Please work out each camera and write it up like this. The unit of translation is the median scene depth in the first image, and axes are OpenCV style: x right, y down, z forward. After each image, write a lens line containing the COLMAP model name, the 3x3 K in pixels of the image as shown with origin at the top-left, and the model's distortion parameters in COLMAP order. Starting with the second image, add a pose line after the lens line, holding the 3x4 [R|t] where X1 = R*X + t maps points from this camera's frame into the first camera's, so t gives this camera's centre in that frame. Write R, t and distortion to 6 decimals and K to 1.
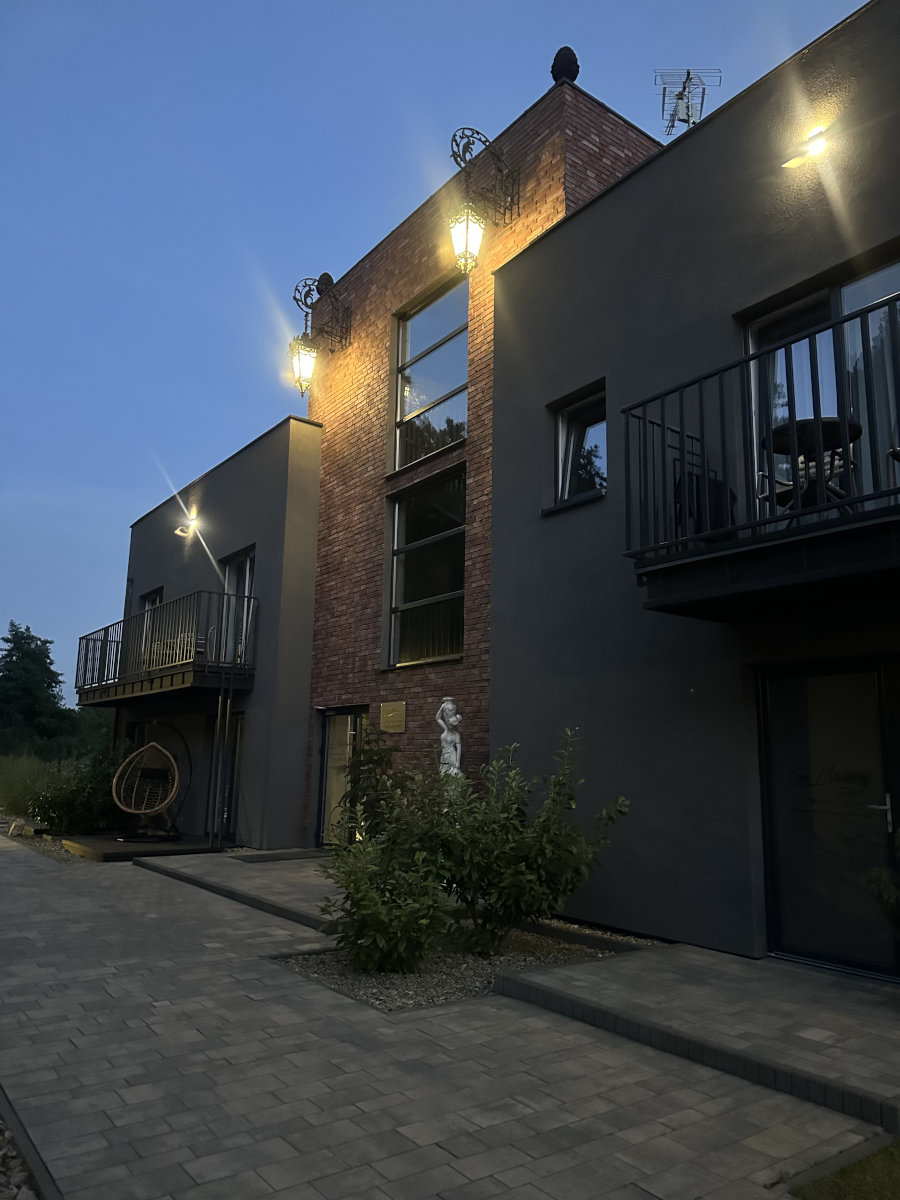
lens RADIAL K [[840.5, 0, 450.0], [0, 840.5, 600.0], [0, 0, 1]] dist [0.135625, -0.000472]
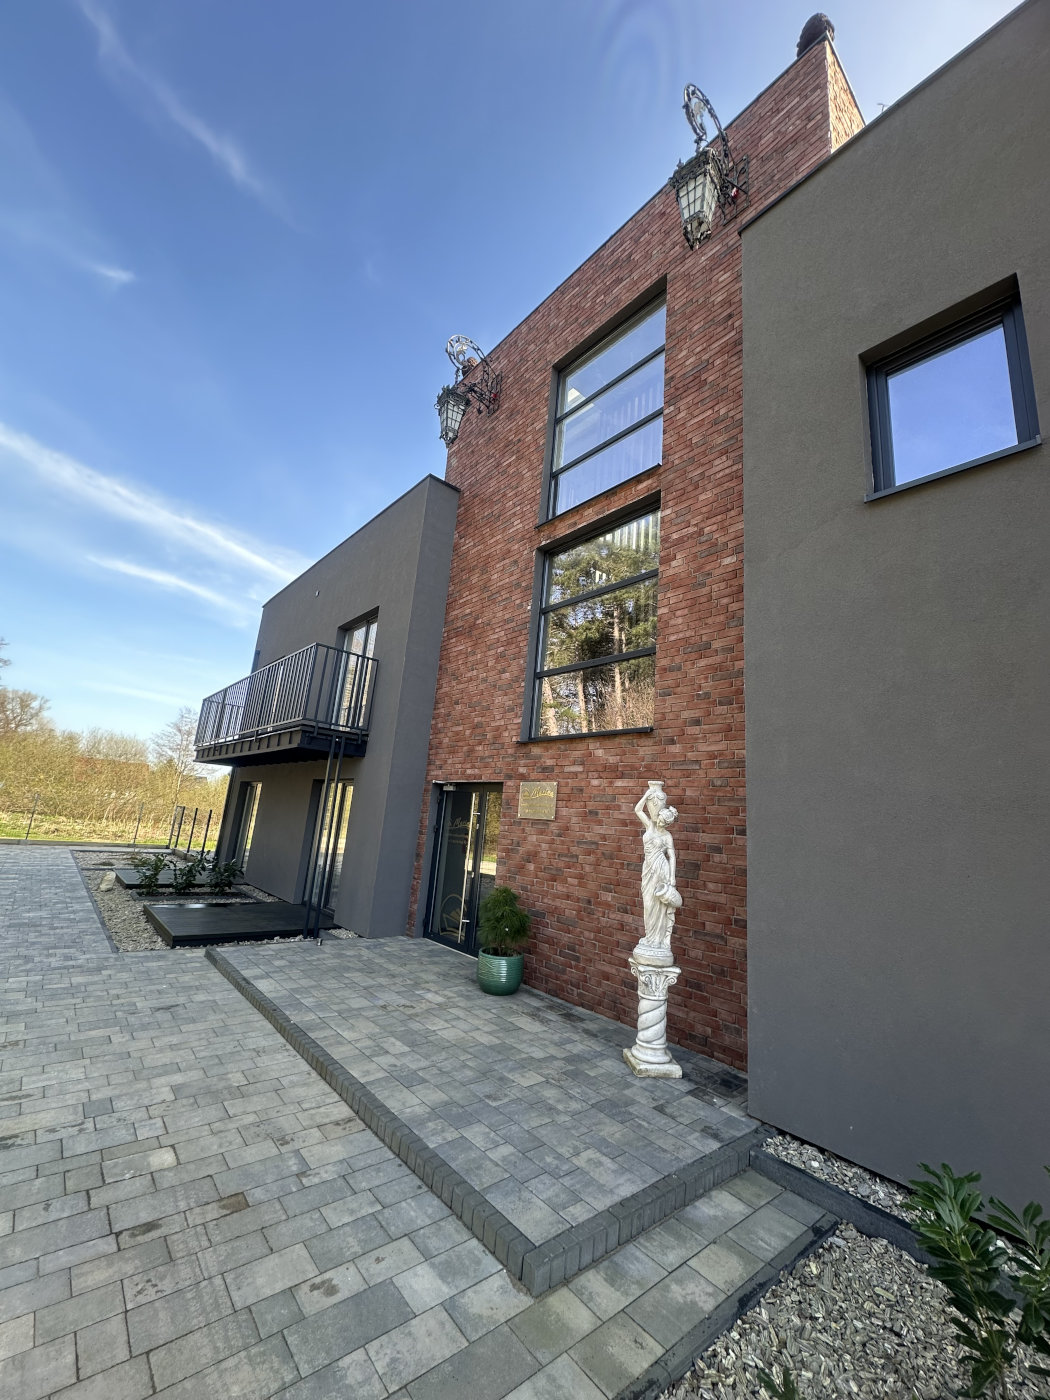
lens RADIAL K [[562.6, 0, 525.0], [0, 562.6, 700.0], [0, 0, 1]] dist [-0.000064, -0.000203]
pose [[0.994915, 0.080146, 0.060998, -0.122618], [-0.078314, 0.996420, -0.031856, 0.060897], [-0.063332, 0.026917, 0.997629, 0.456136]]
